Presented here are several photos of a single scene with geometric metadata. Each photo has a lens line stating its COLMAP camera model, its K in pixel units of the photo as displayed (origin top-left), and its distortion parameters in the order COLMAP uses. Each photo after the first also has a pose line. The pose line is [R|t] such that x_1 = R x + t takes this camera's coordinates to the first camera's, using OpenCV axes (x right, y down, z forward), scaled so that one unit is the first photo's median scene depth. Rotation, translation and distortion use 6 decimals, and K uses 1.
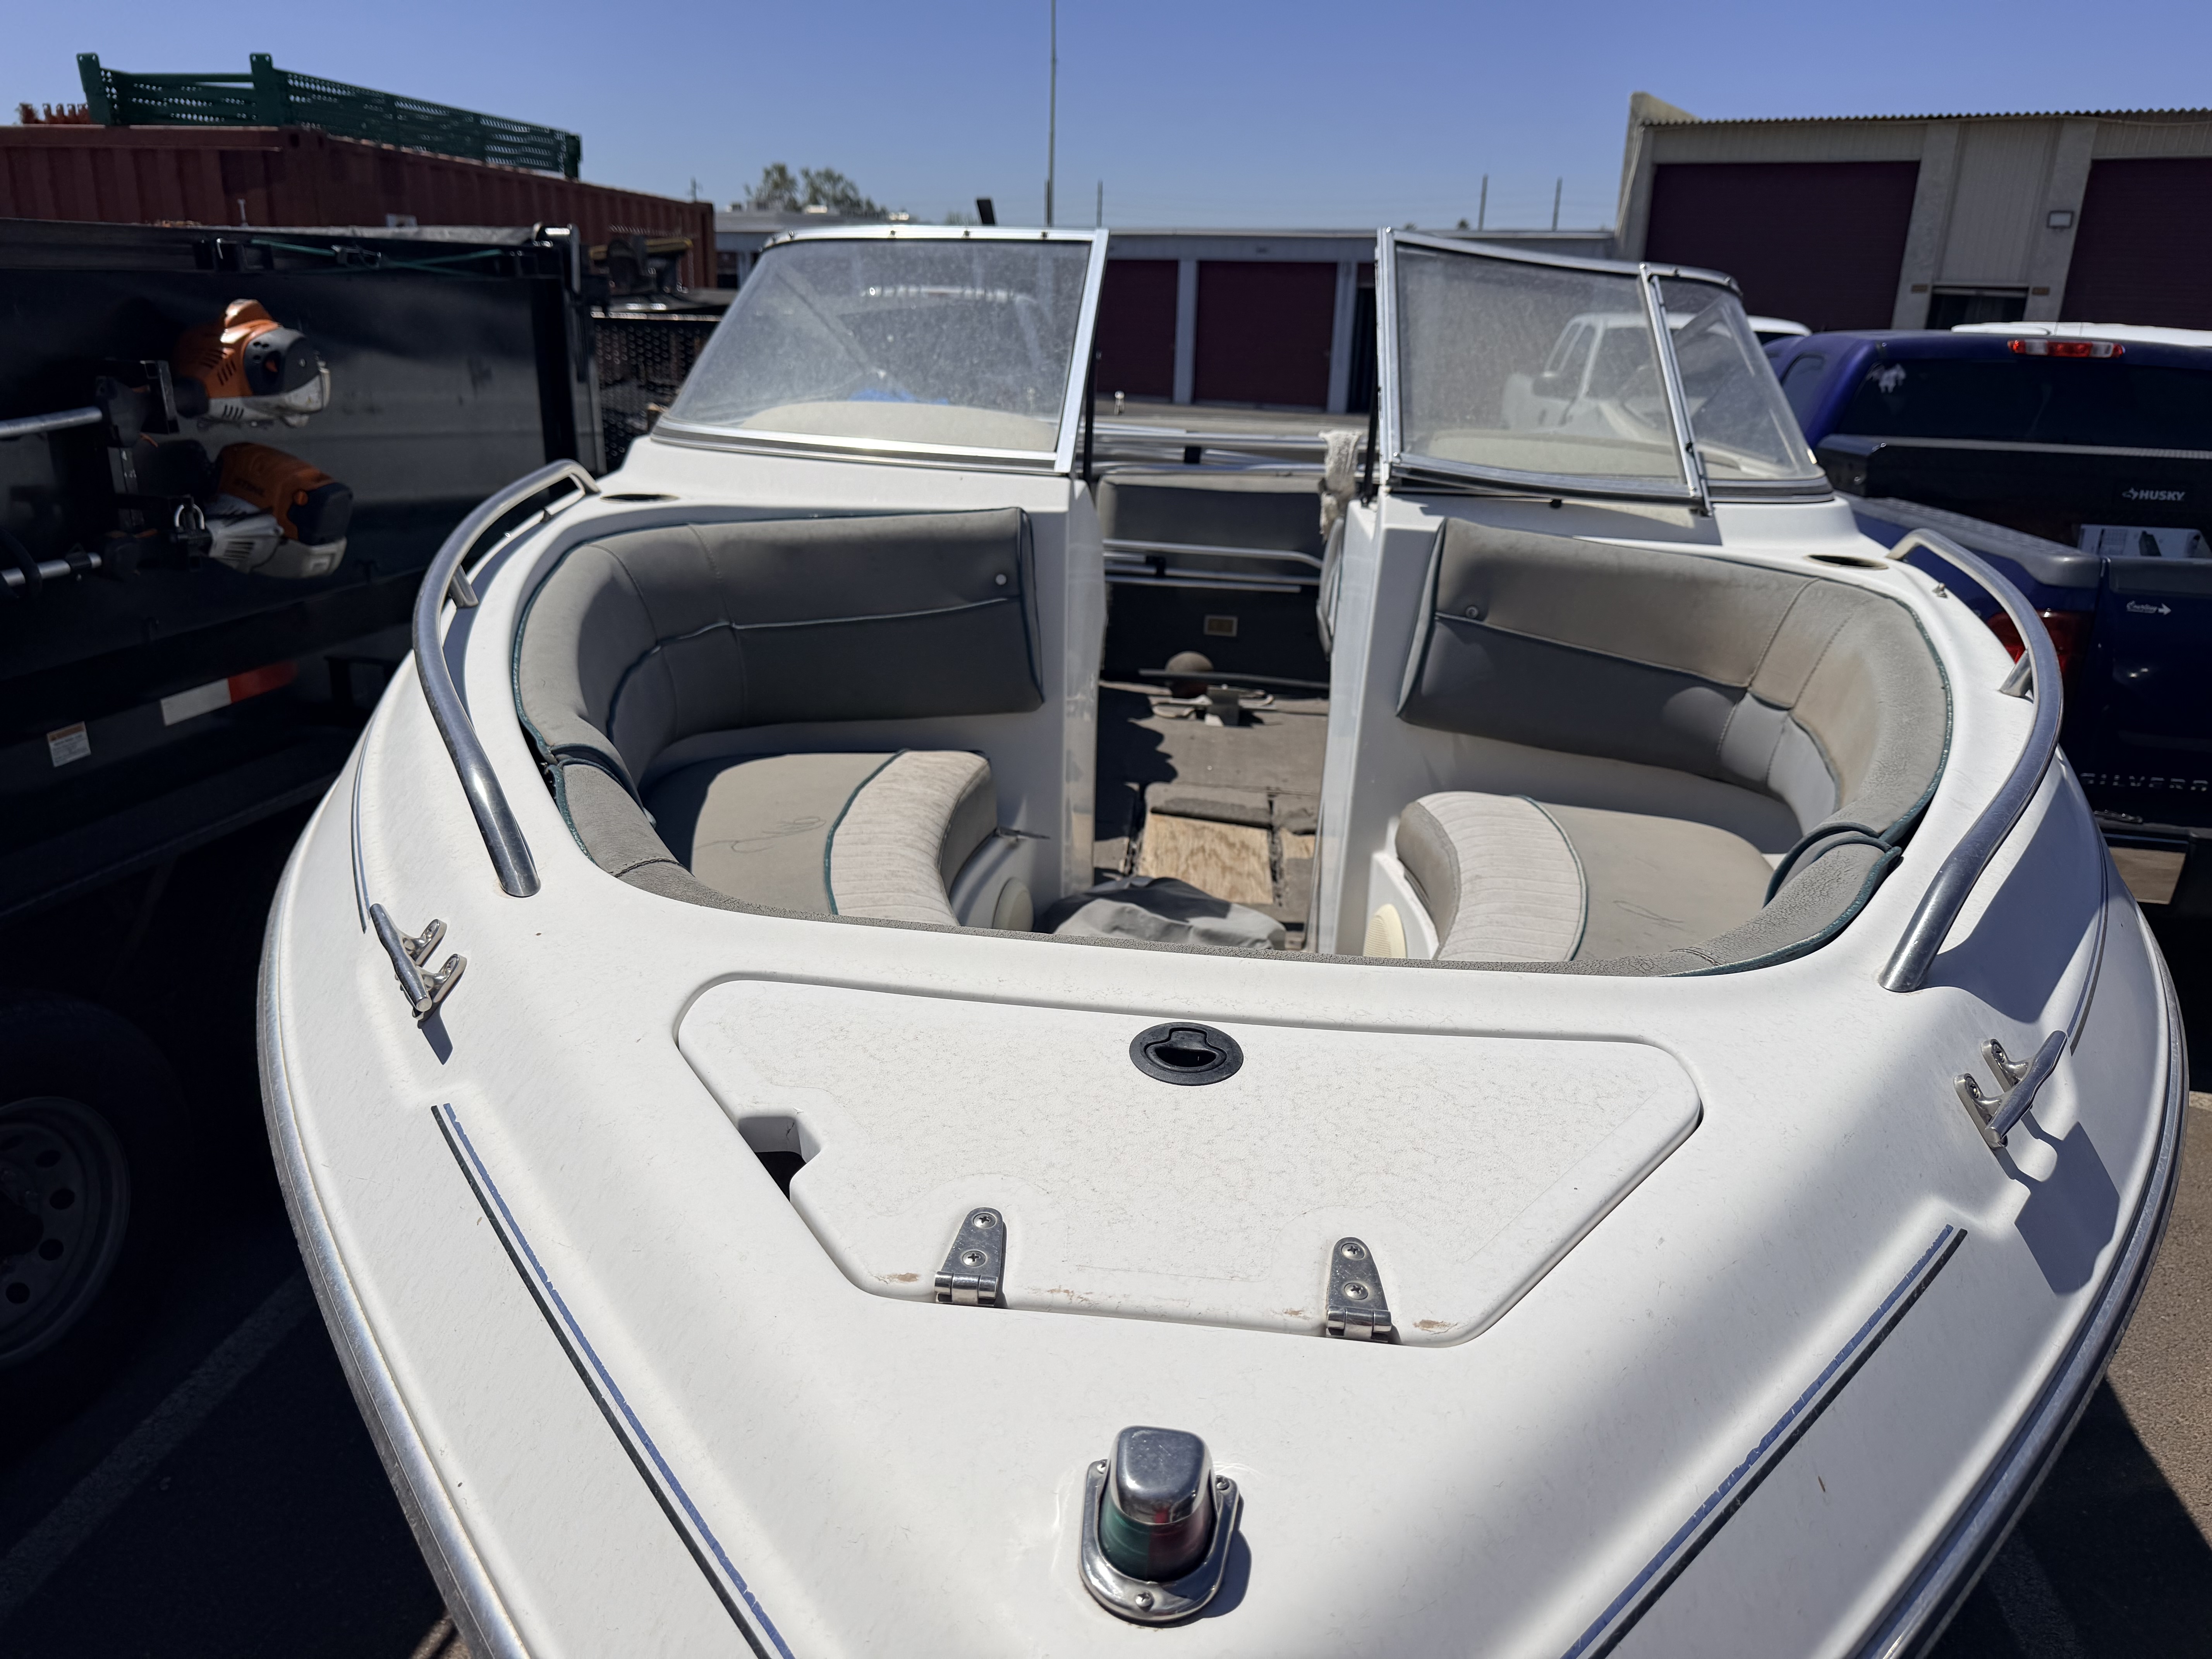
lens RADIAL K [[1564.7, 0, 1106.0], [0, 1564.7, 829.5], [0, 0, 1]] dist [-0.023078, -0.001148]
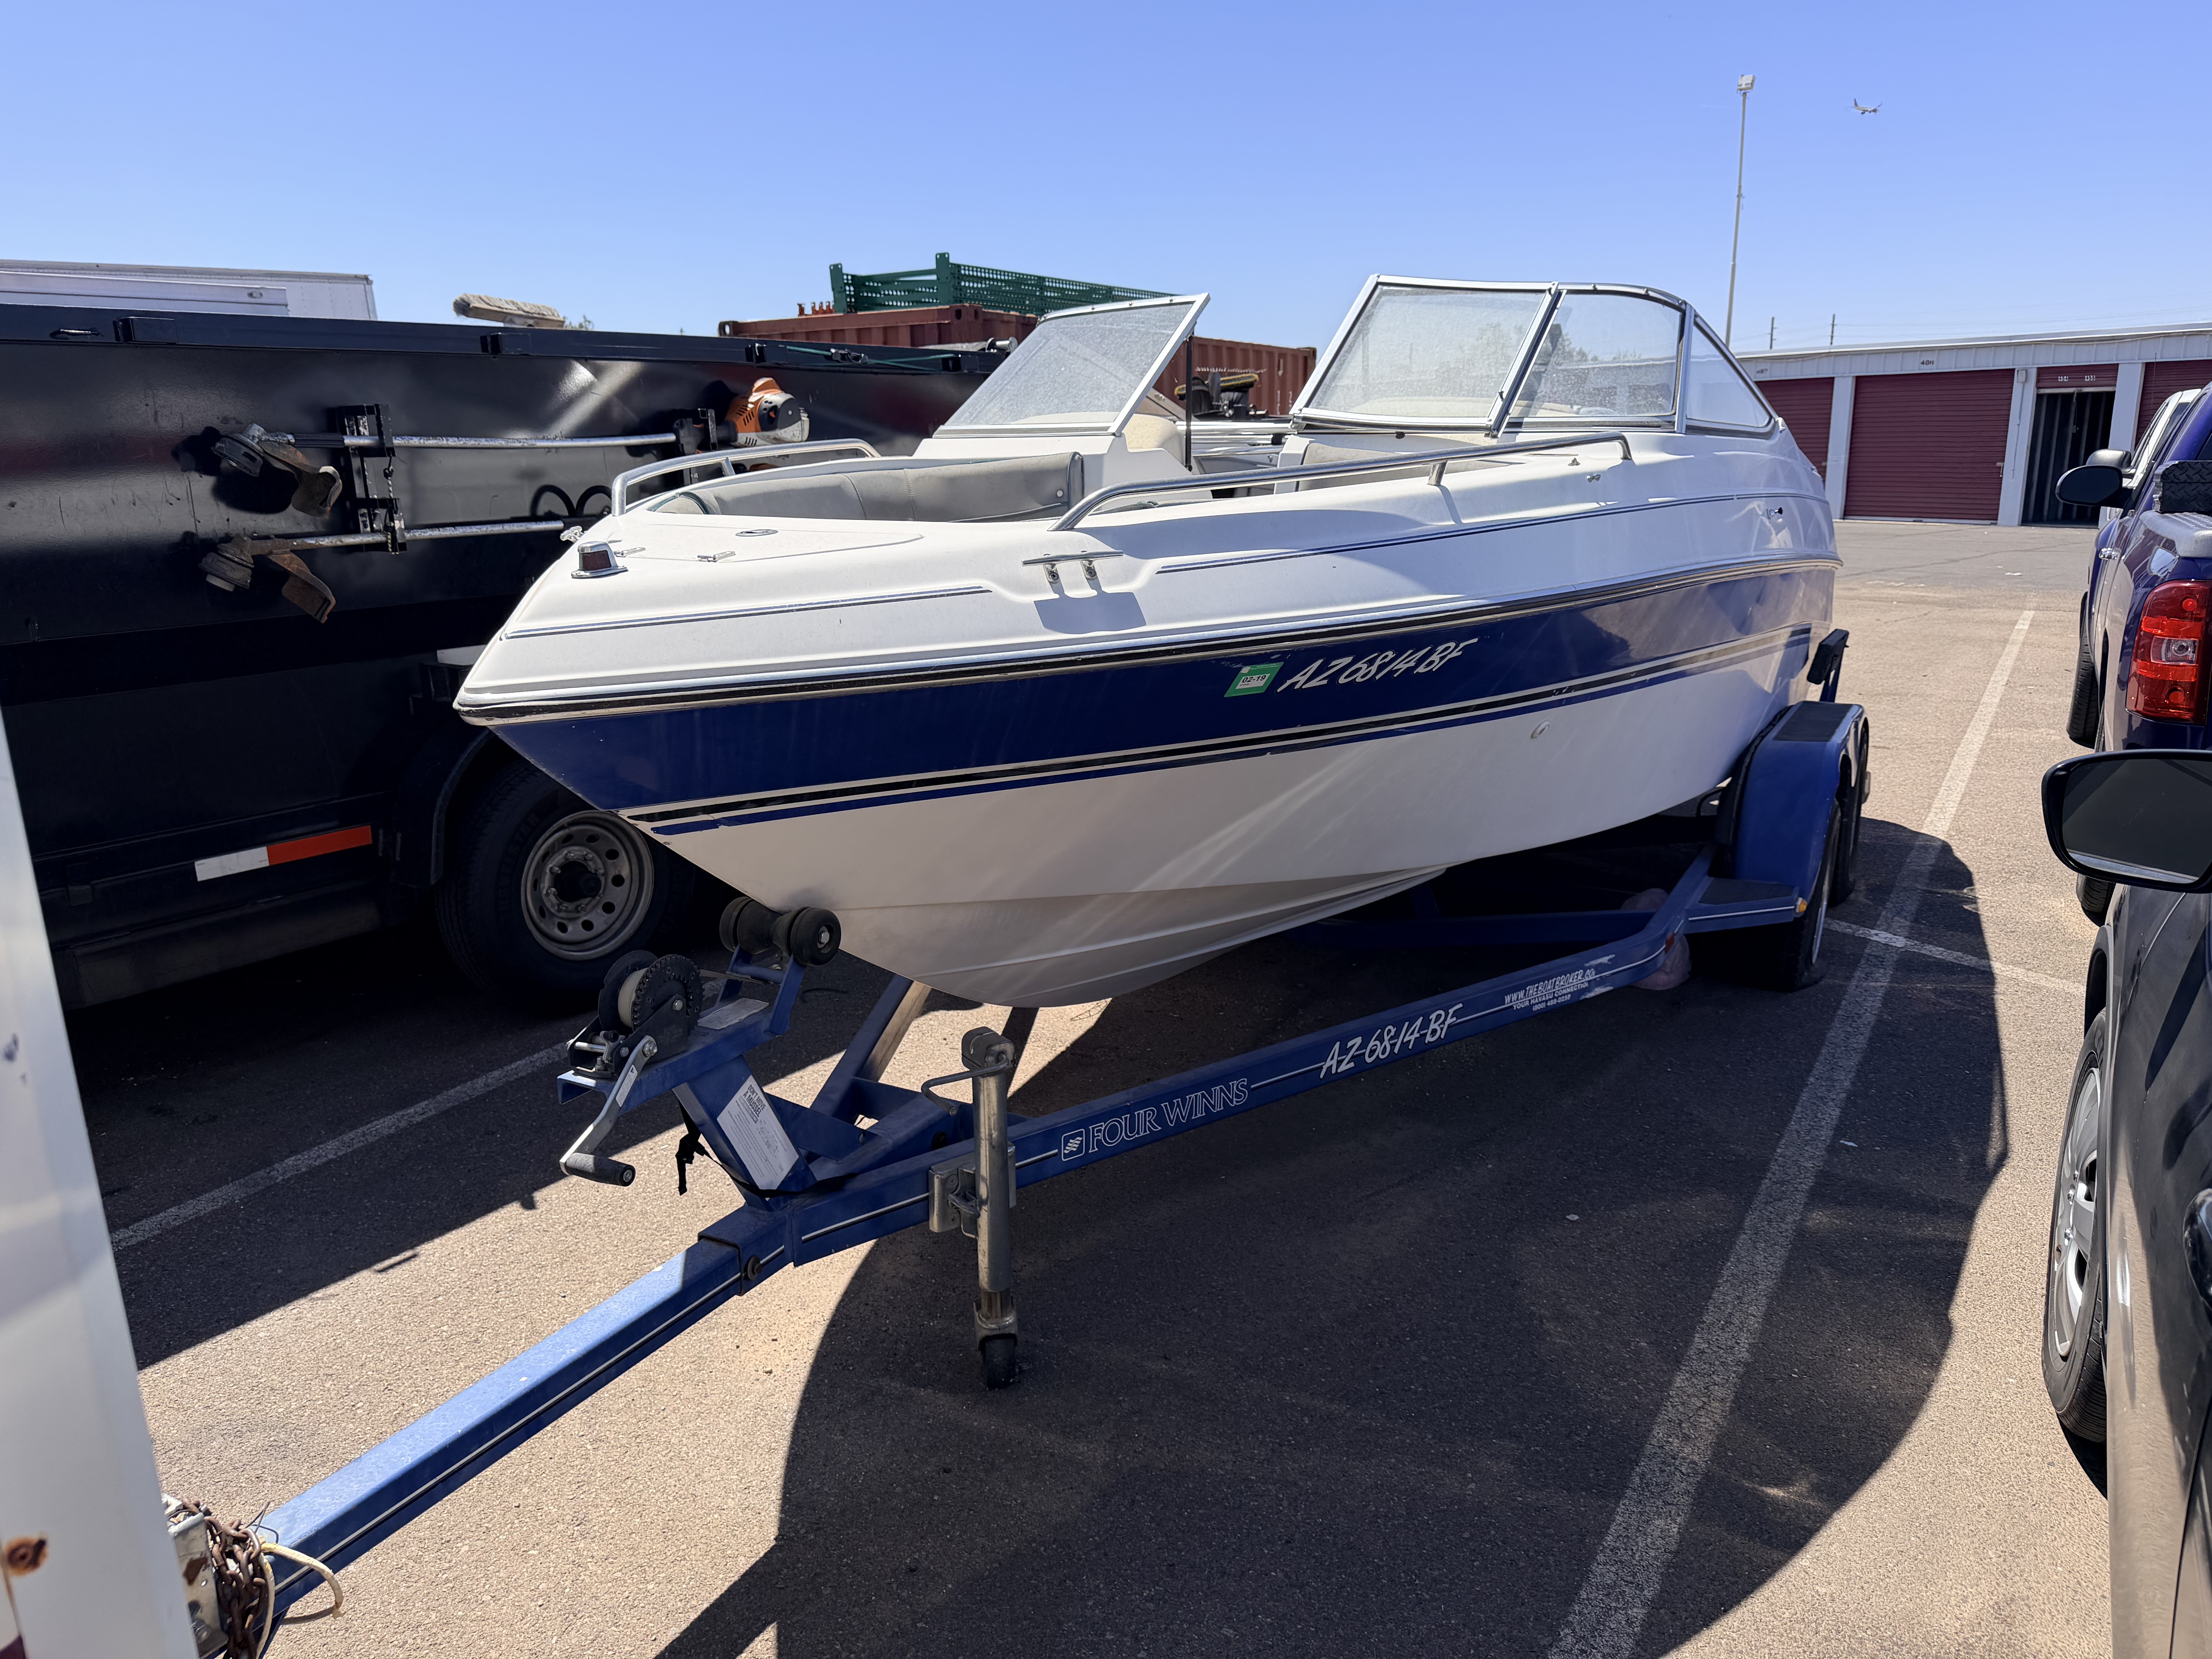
lens RADIAL K [[1546.1, 0, 1106.0], [0, 1546.1, 829.5], [0, 0, 1]] dist [0.085607, -0.144599]
pose [[0.905198, 0.055793, -0.421313, 0.547925], [-0.094866, 0.992858, -0.072340, 0.247403], [0.414268, 0.105451, 0.904026, -0.361563]]
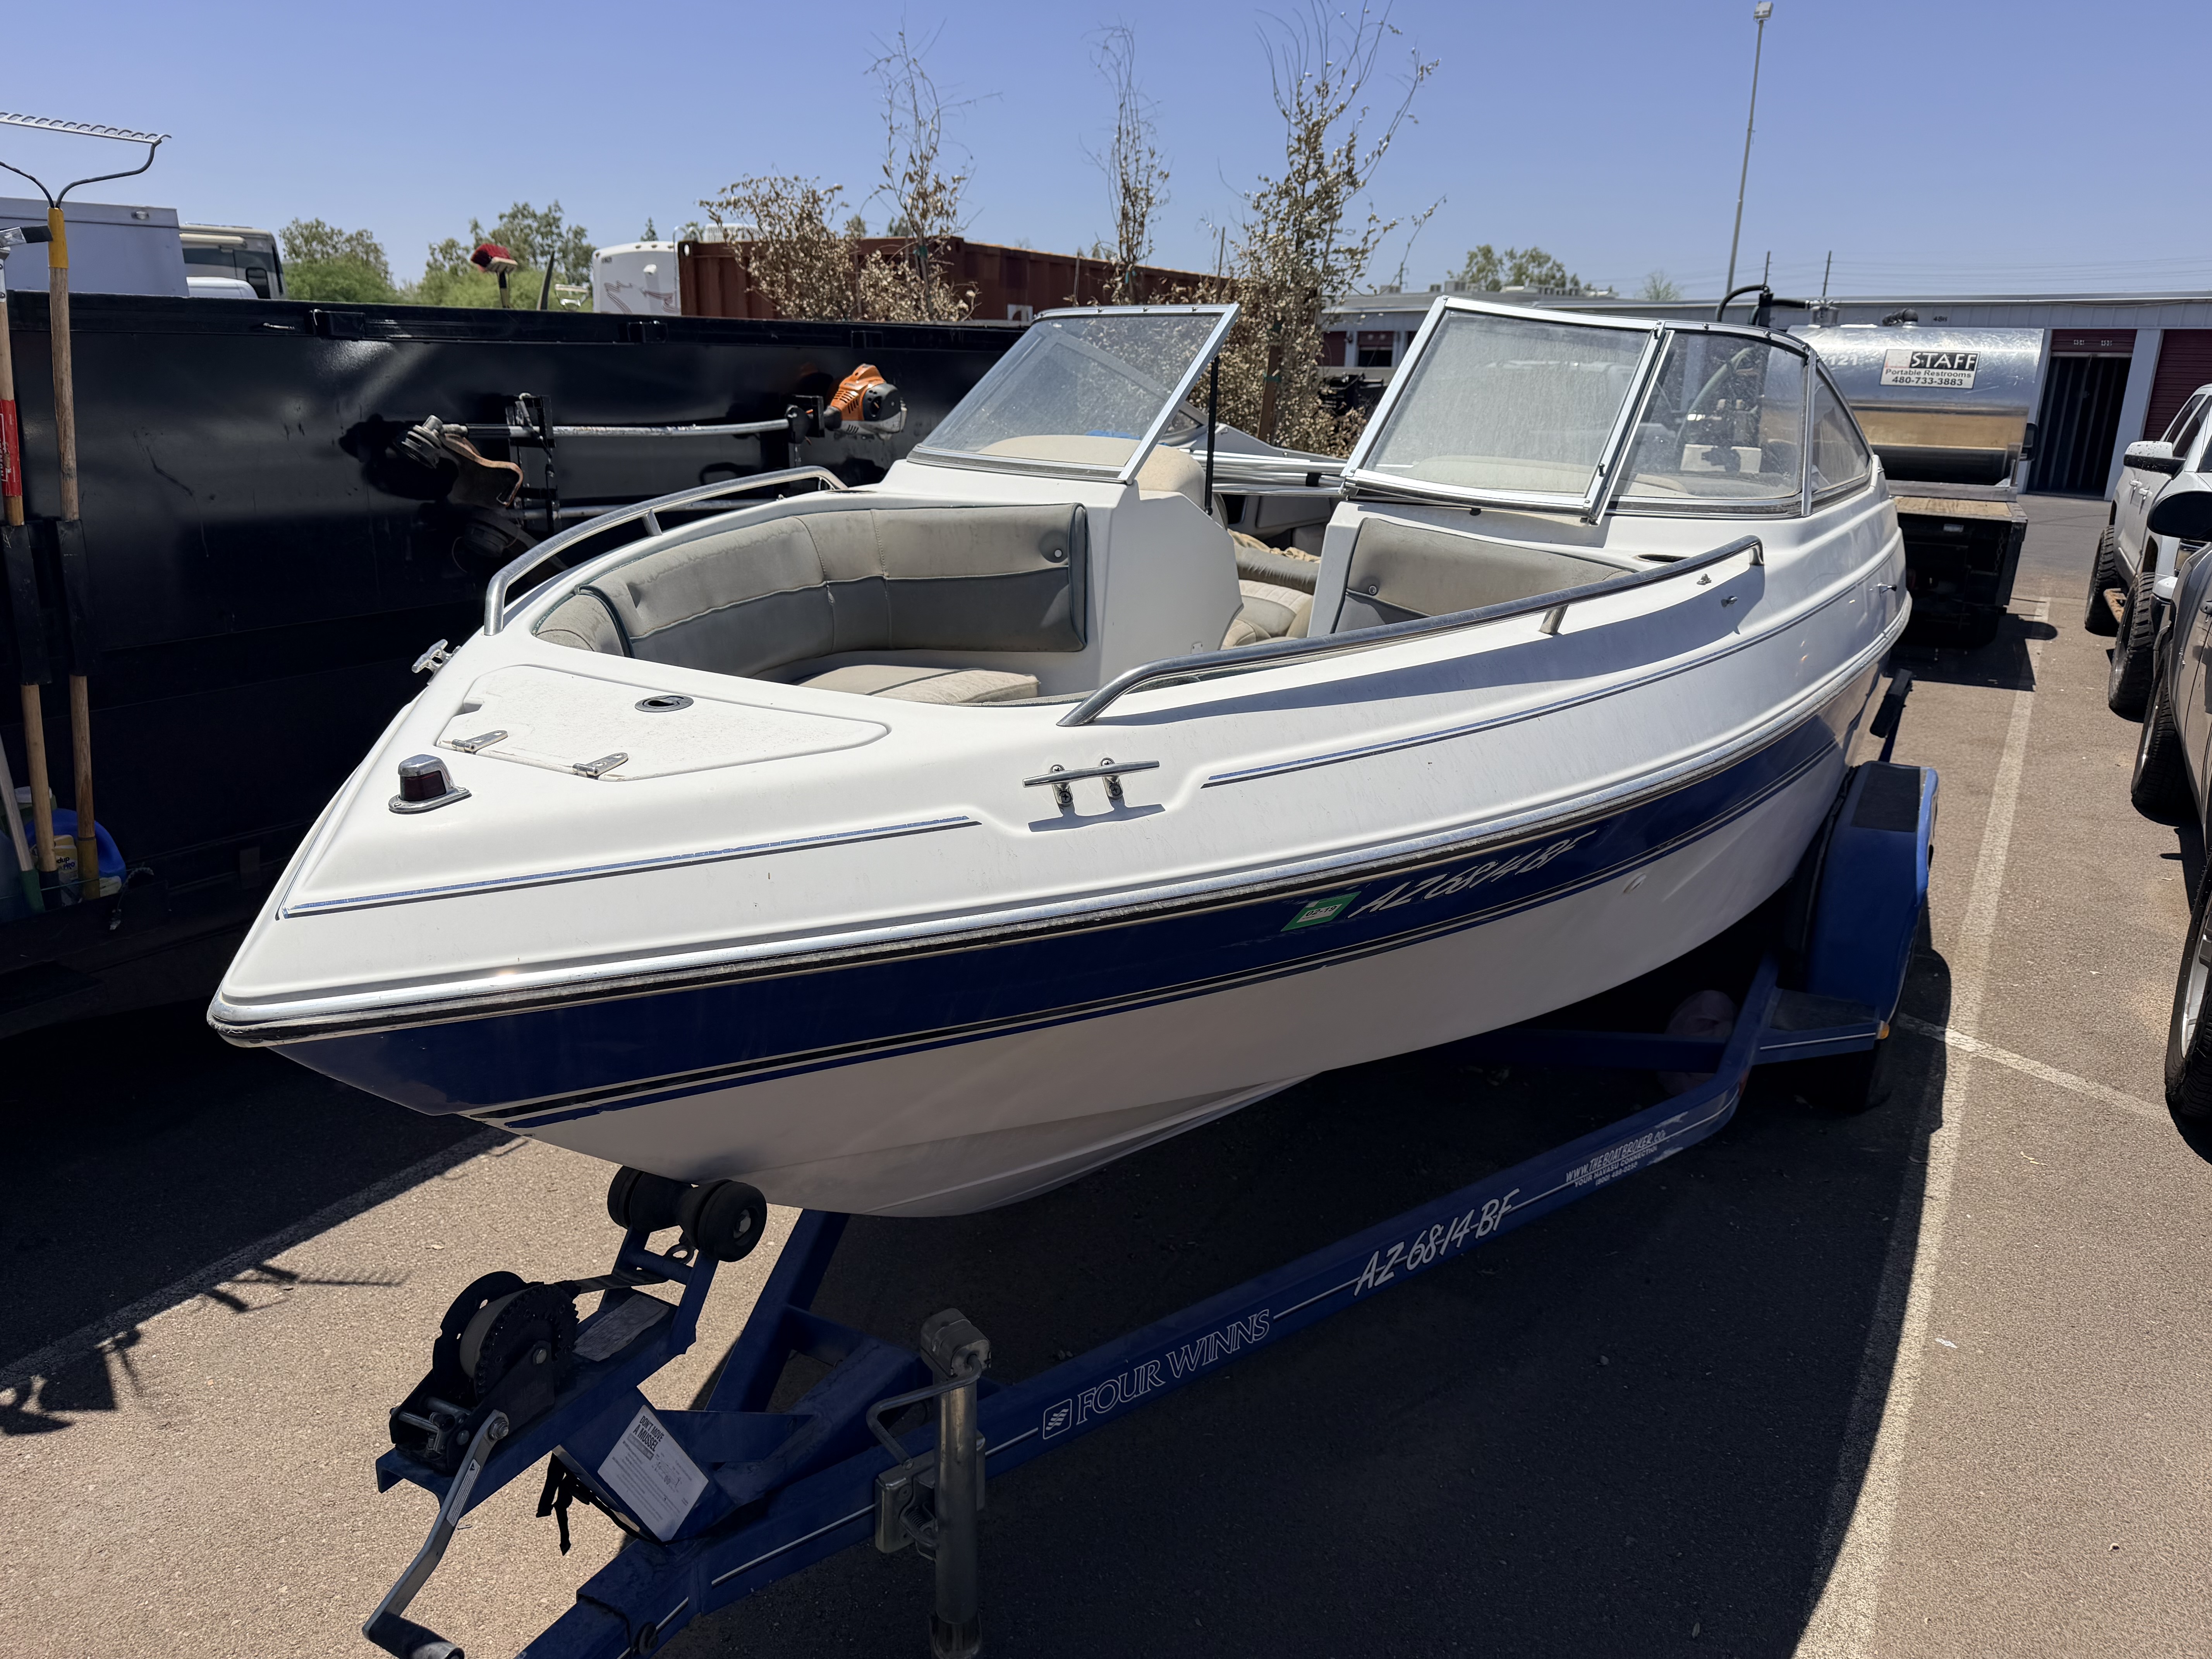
lens RADIAL K [[1556.3, 0, 1118.3], [0, 1556.3, 821.0], [0, 0, 1]] dist [0.061585, -0.105940]
pose [[0.914626, 0.104677, -0.390514, 0.429381], [-0.124329, 0.991918, -0.025308, 0.083834], [0.384709, 0.071699, 0.920249, -0.198790]]
